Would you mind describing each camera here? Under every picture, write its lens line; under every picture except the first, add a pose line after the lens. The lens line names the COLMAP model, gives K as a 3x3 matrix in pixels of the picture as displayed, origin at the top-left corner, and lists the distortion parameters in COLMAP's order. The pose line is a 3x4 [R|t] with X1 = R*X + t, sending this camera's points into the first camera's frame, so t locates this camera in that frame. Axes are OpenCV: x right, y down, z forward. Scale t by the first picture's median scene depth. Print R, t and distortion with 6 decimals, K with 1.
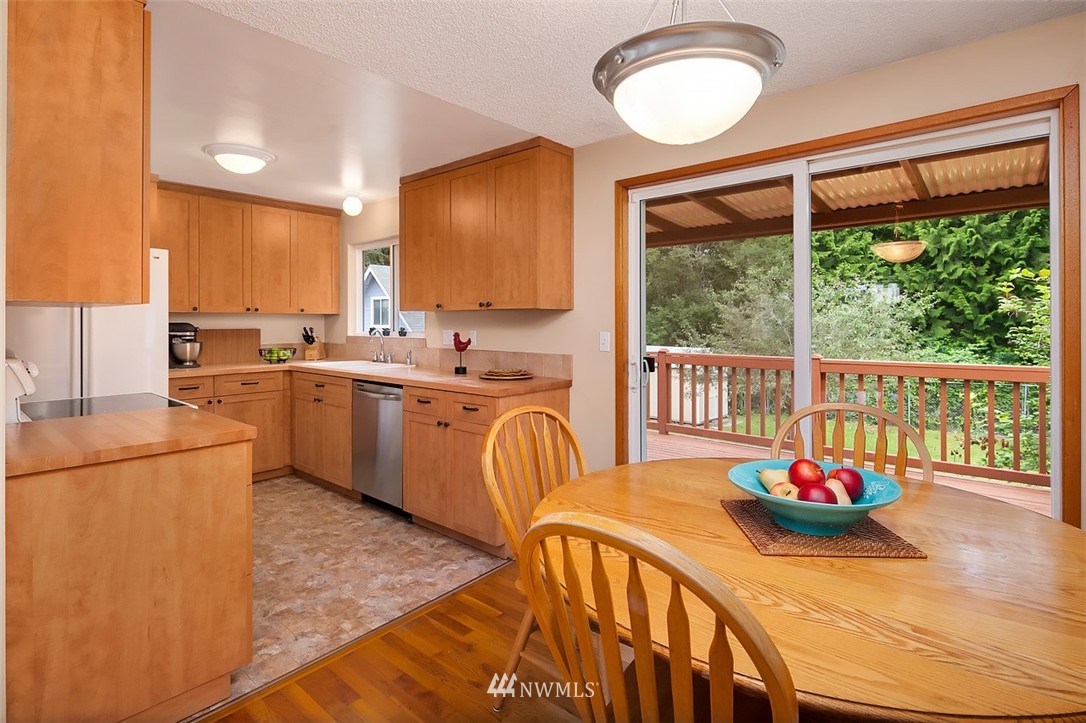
lens RADIAL K [[541.5, 0, 532.6], [0, 541.5, 330.1], [0, 0, 1]] dist [0.000534, 0.000399]
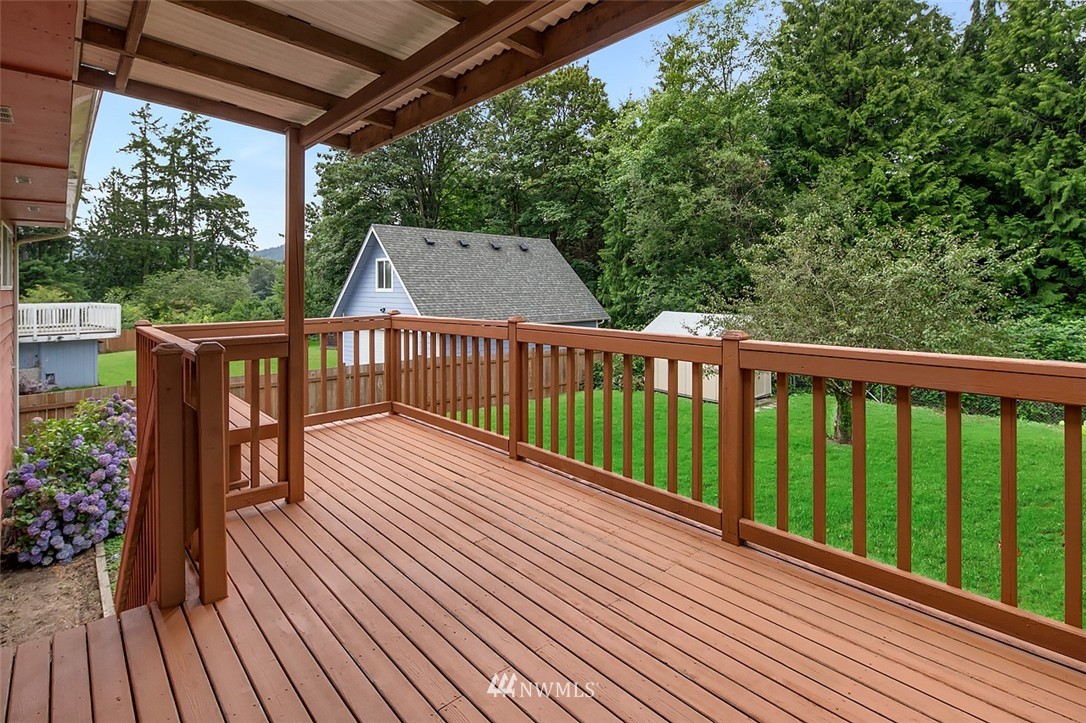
lens RADIAL K [[541.5, 0, 541.7], [0, 541.5, 294.6], [0, 0, 1]] dist [0.000534, 0.000399]
pose [[0.993271, 0.000960, -0.115813, 0.089899], [-0.001470, 0.999990, -0.004317, 0.004160], [0.115808, 0.004458, 0.993262, 0.104221]]
